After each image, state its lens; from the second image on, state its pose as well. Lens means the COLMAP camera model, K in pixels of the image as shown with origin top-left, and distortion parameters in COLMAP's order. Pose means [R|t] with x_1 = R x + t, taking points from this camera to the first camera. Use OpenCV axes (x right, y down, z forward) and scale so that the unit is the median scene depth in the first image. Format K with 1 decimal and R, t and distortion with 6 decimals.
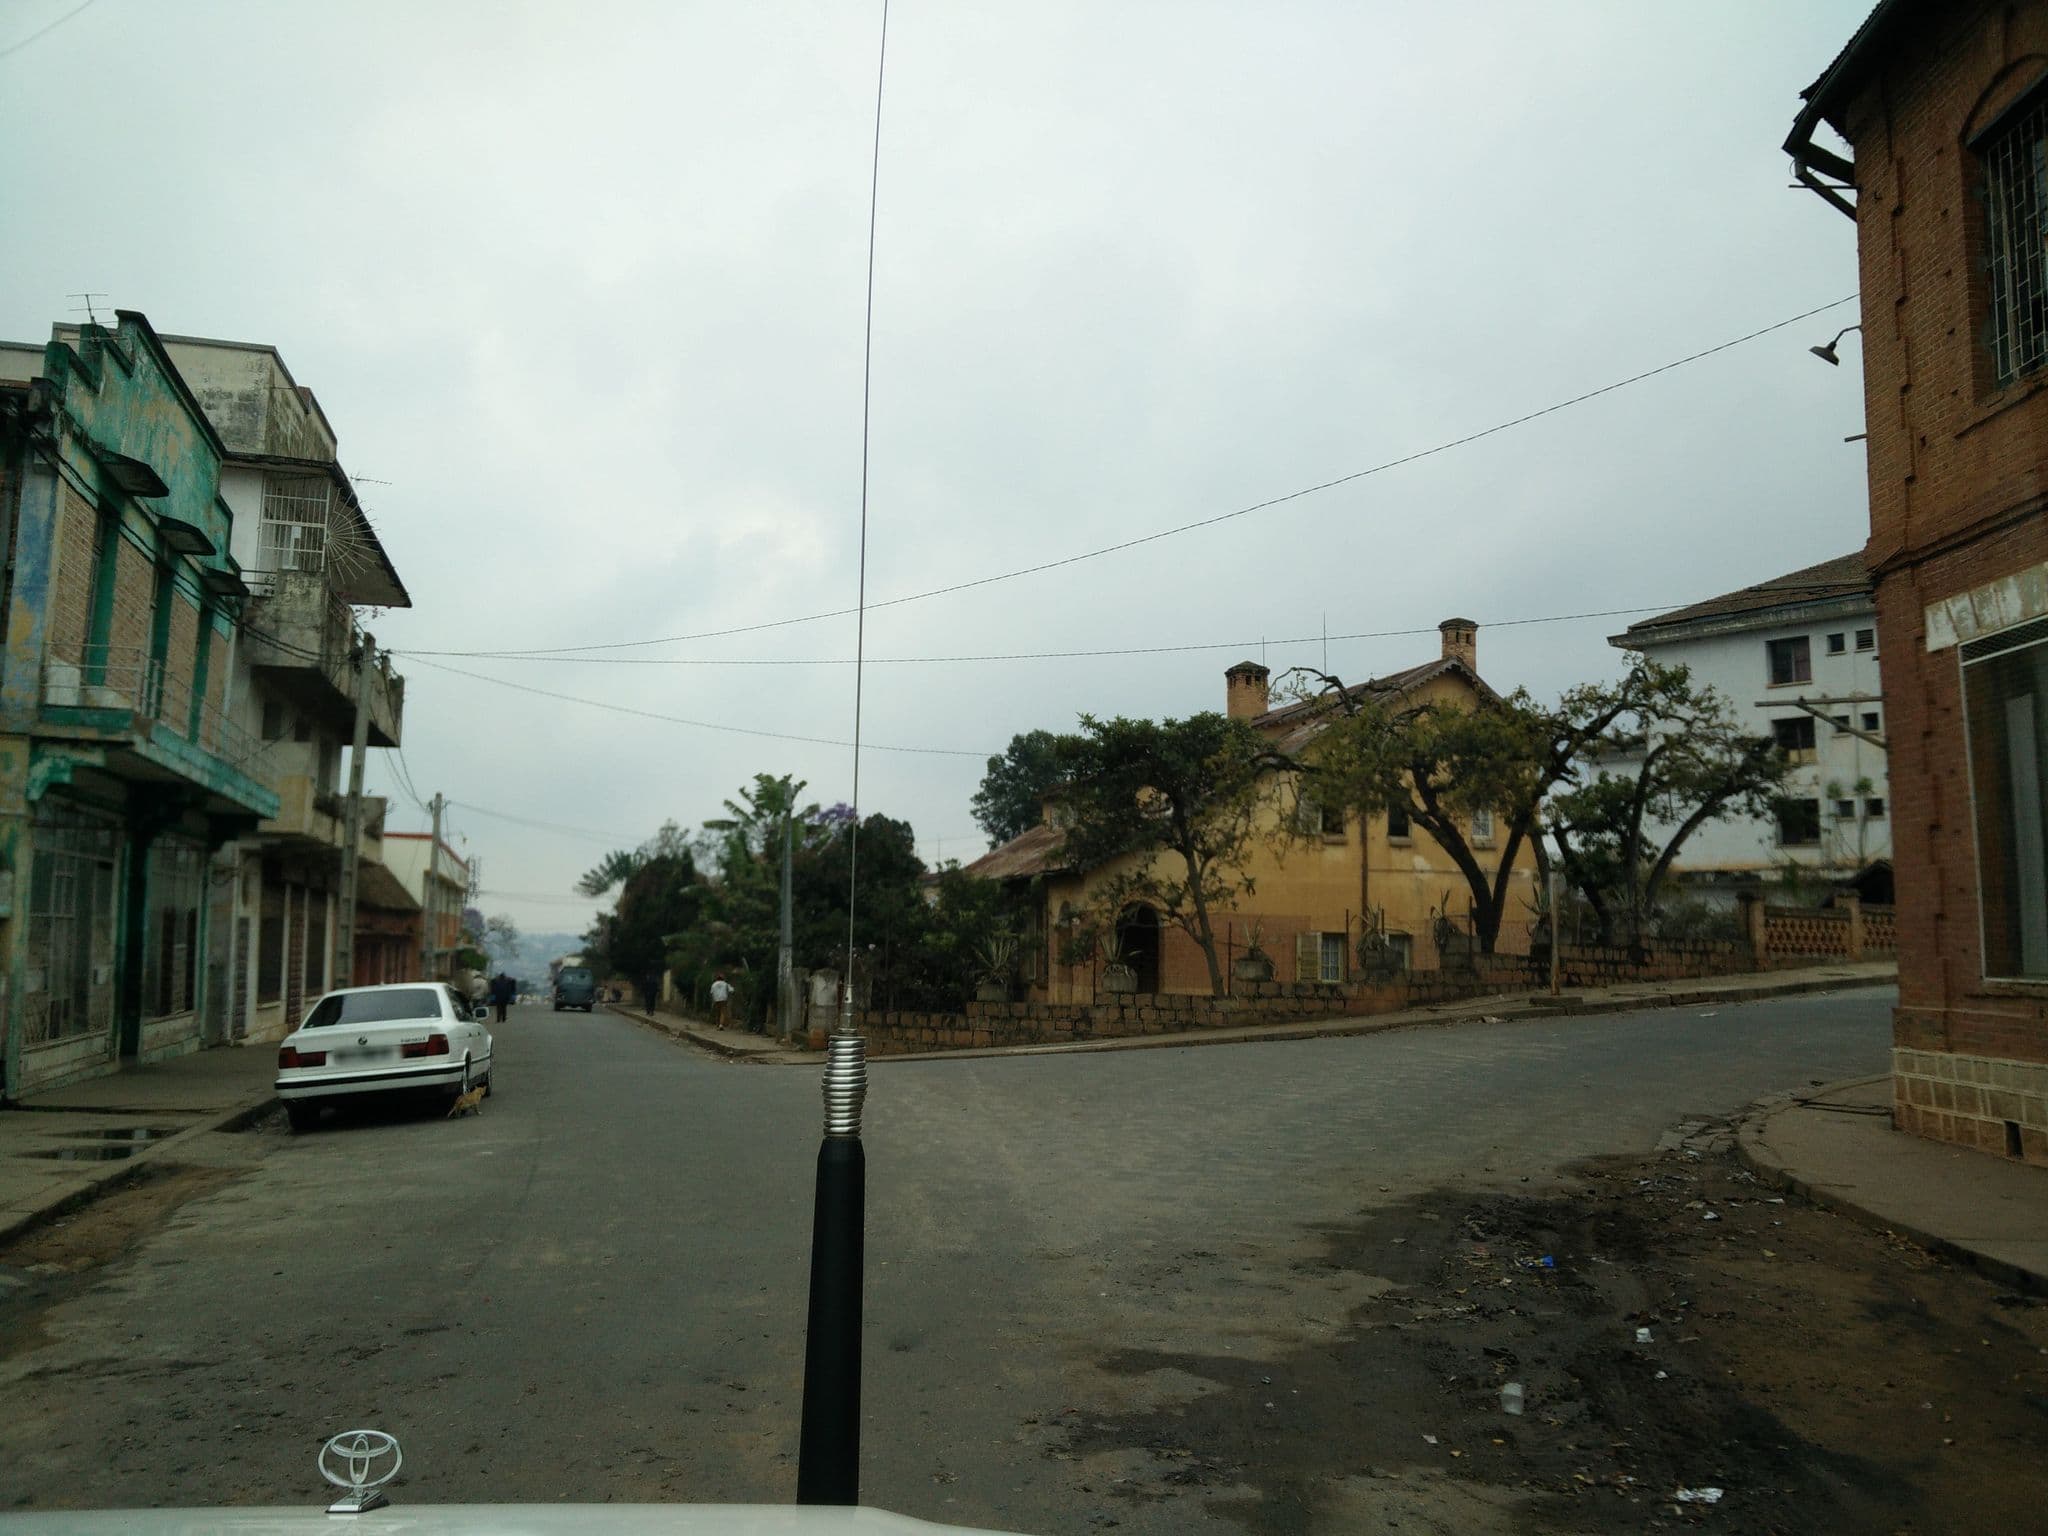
lens RADIAL K [[1623.7, 0, 1024.0], [0, 1623.7, 768.0], [0, 0, 1]] dist [0.001915, 0.001458]
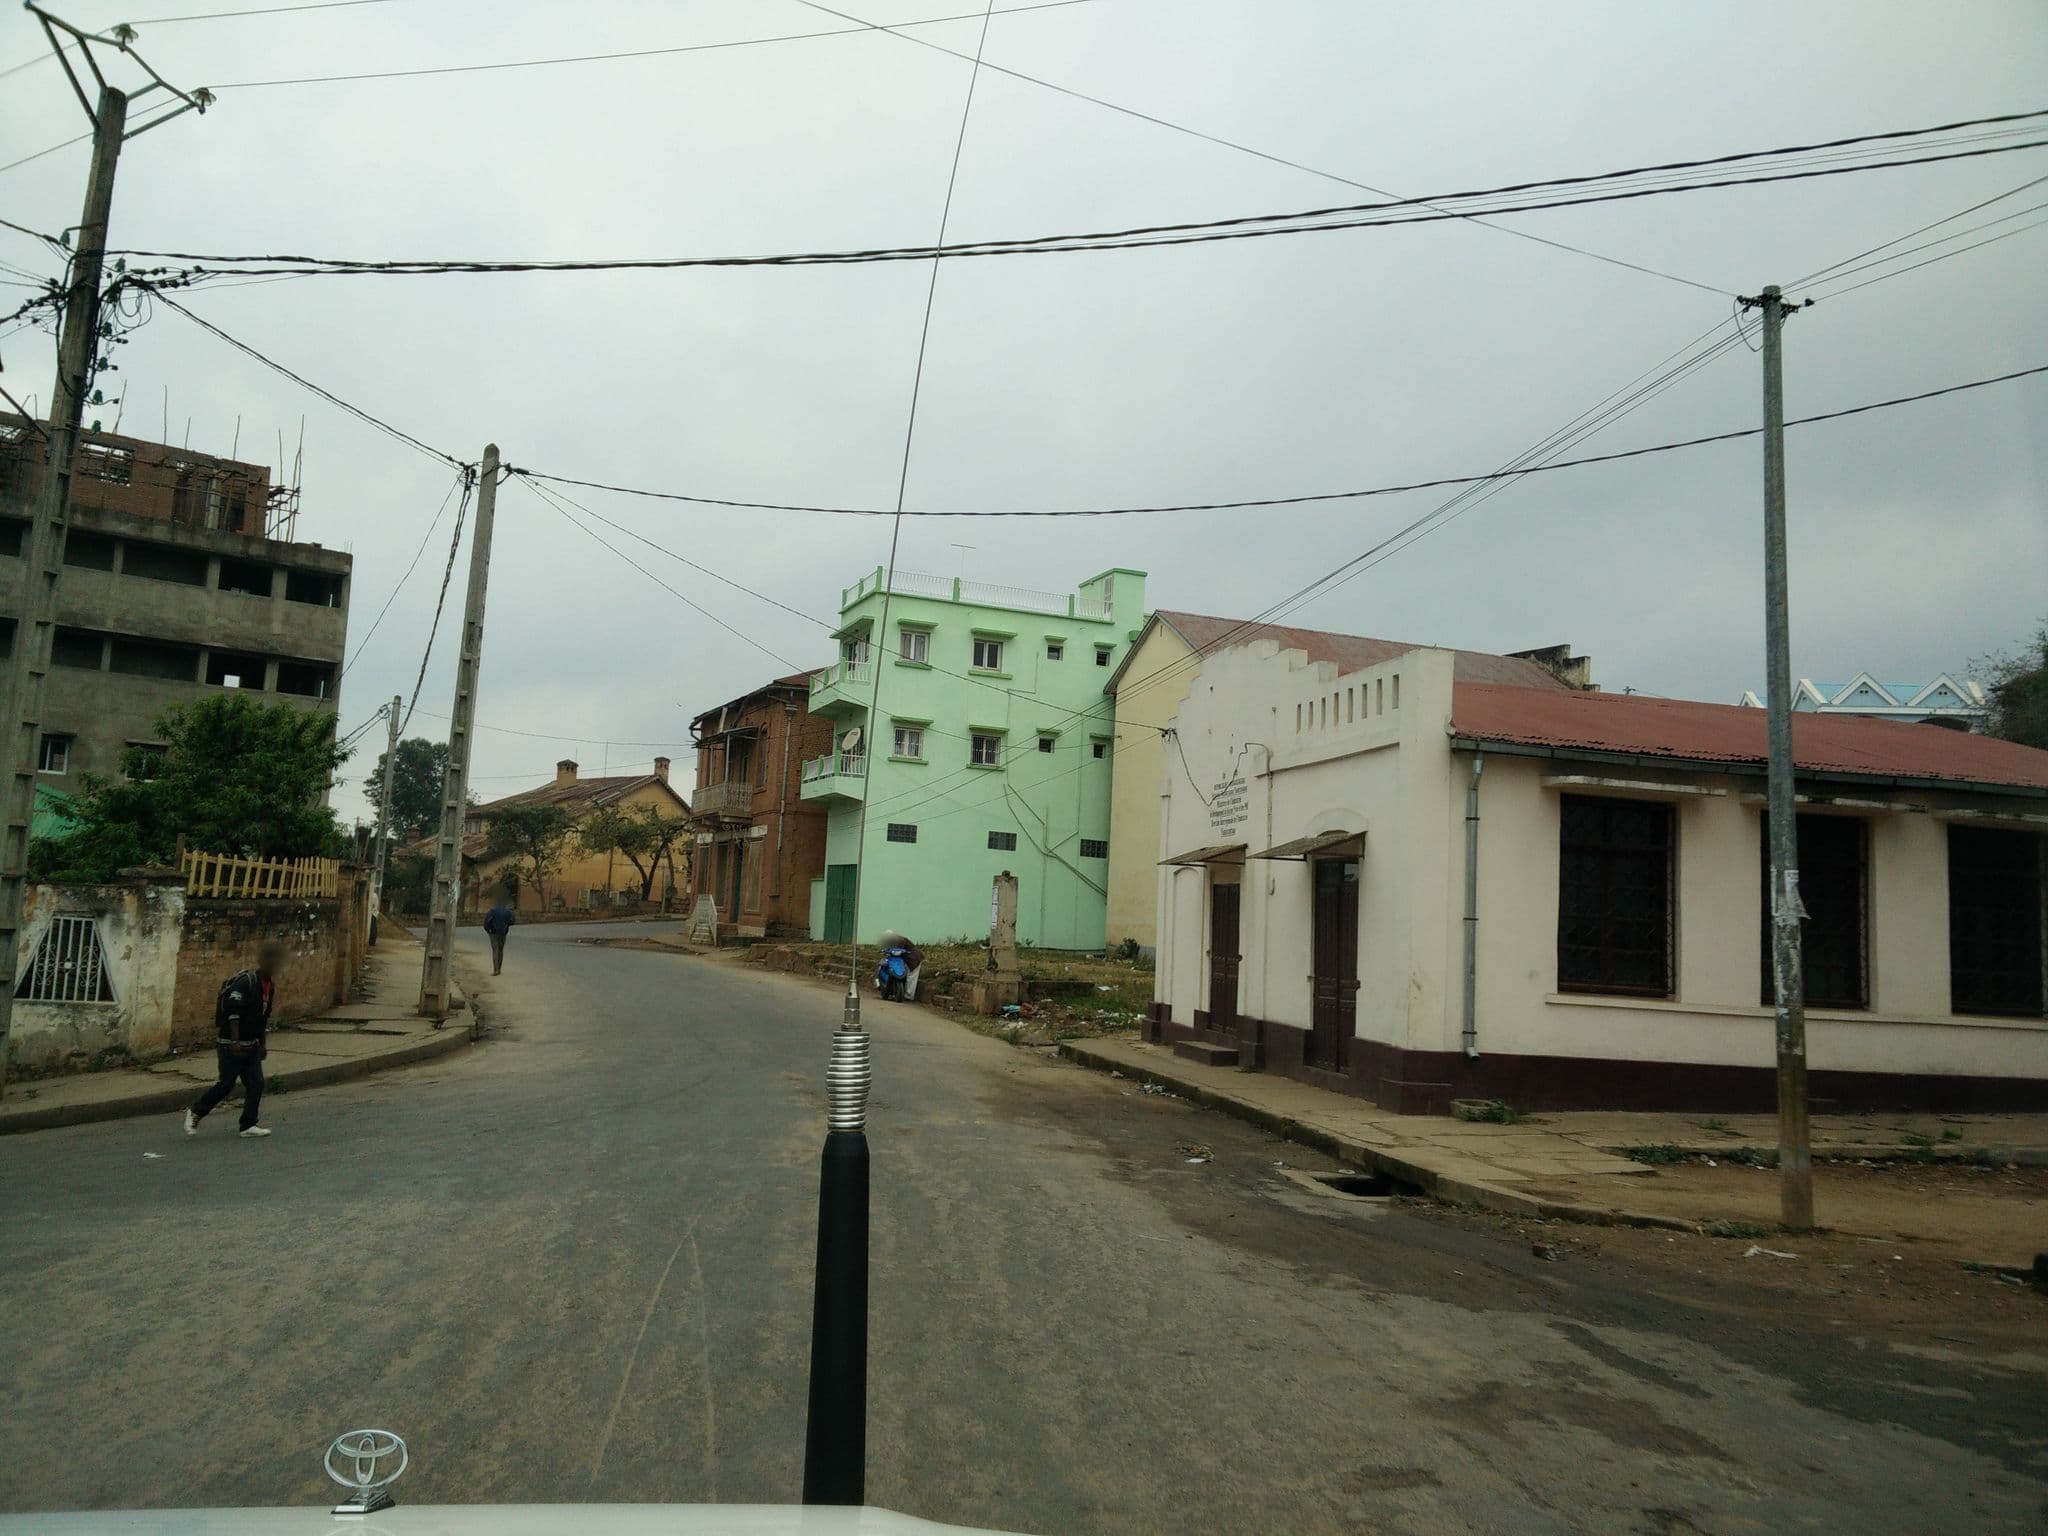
lens RADIAL K [[1623.7, 0, 1024.0], [0, 1623.7, 768.0], [0, 0, 1]] dist [0.001915, 0.001458]
pose [[0.914231, 0.074215, 0.398339, -0.227577], [-0.085417, 0.996291, 0.010421, -0.180993], [-0.396088, -0.043552, 0.917179, -1.659563]]
